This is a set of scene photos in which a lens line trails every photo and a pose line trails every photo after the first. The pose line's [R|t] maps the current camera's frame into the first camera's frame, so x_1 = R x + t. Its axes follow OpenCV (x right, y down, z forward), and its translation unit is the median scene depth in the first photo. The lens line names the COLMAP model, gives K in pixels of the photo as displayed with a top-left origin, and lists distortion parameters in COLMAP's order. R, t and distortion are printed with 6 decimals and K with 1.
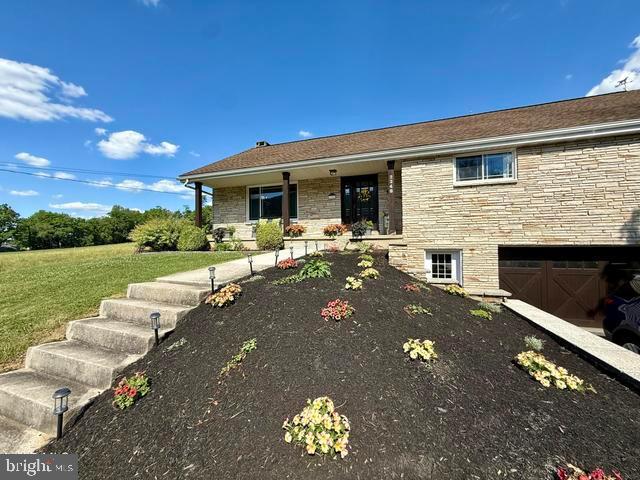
lens RADIAL K [[264.2, 0, 320.0], [0, 264.2, 240.0], [0, 0, 1]] dist [-0.000553, -0.009961]
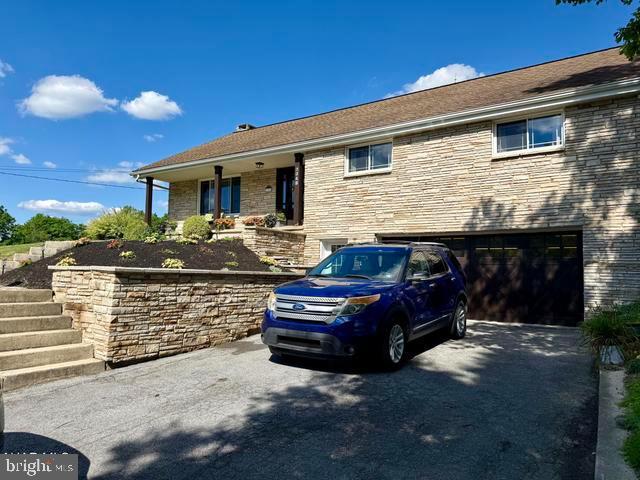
lens RADIAL K [[462.7, 0, 321.2], [0, 462.7, 226.0], [0, 0, 1]] dist [0.084796, -0.197405]
pose [[0.962928, 0.004894, -0.269713, 0.851463], [-0.028523, 0.996078, -0.083758, 0.126276], [0.268245, 0.088346, 0.959291, -0.669549]]
